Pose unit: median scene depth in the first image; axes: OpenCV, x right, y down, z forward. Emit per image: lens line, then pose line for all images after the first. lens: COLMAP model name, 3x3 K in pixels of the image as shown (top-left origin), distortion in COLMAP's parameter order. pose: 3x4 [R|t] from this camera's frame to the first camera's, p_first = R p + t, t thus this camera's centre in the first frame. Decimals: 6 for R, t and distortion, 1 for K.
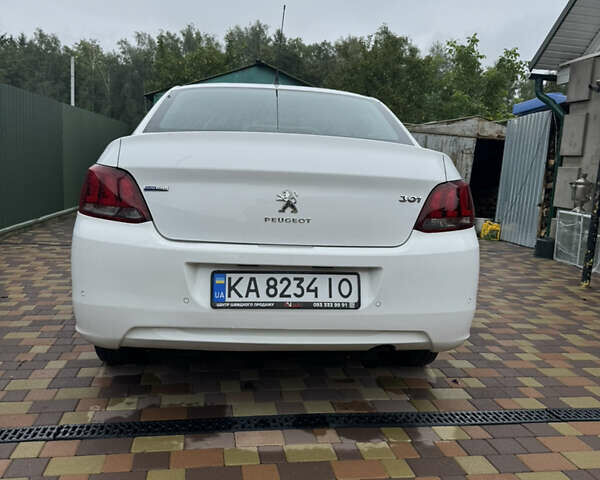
lens RADIAL K [[559.9, 0, 300.0], [0, 559.9, 240.0], [0, 0, 1]] dist [0.124405, -0.298668]
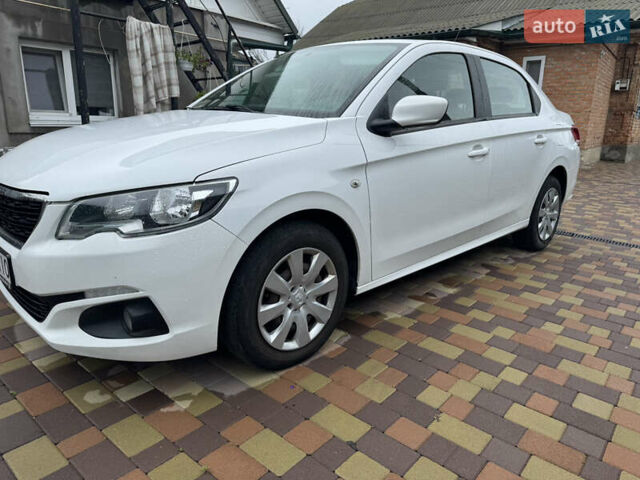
lens RADIAL K [[445.8, 0, 317.9], [0, 445.8, 242.7], [0, 0, 1]] dist [0.088315, -0.131577]
pose [[-0.630887, -0.259797, 0.731086, -0.961136], [0.052783, 0.925719, 0.374510, -0.357843], [-0.774077, 0.274863, -0.570312, 2.451695]]
